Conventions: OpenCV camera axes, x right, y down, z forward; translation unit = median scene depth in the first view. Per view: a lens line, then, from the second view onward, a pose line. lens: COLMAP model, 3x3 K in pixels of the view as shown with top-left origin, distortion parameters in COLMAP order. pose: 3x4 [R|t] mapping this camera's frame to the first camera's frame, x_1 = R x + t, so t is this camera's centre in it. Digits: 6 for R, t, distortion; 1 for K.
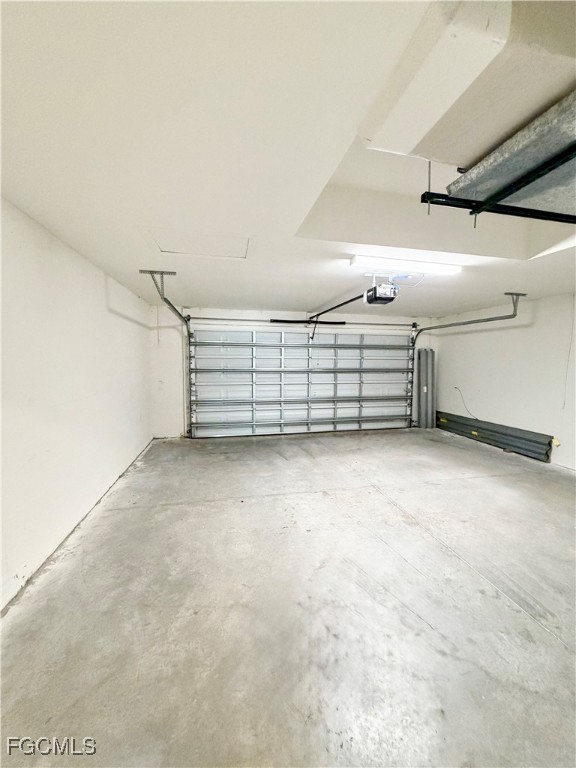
lens RADIAL K [[306.5, 0, 289.4], [0, 306.5, 381.1], [0, 0, 1]] dist [-0.000124, 0.000254]
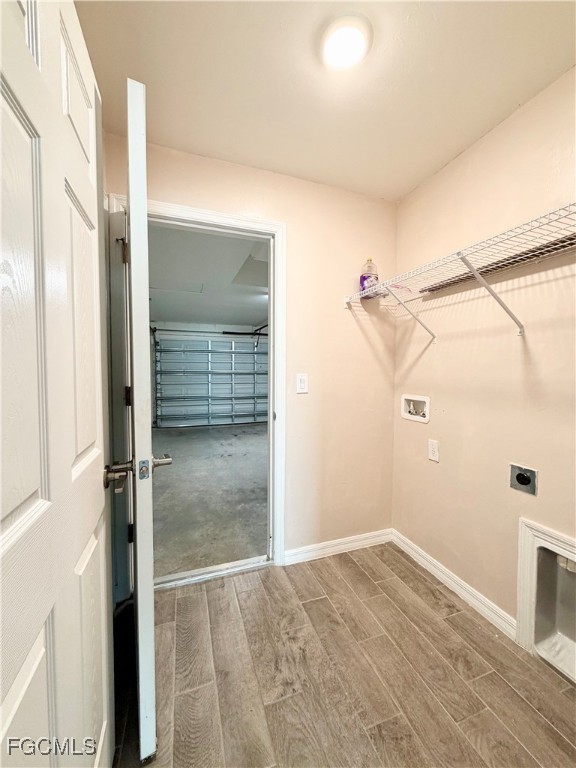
lens RADIAL K [[306.5, 0, 289.4], [0, 306.5, 381.1], [0, 0, 1]] dist [-0.000124, 0.000254]
pose [[0.991595, -0.009685, 0.129021, 0.045172], [0.014743, 0.999157, -0.038308, 0.053839], [-0.128541, 0.039888, 0.990902, -0.273769]]
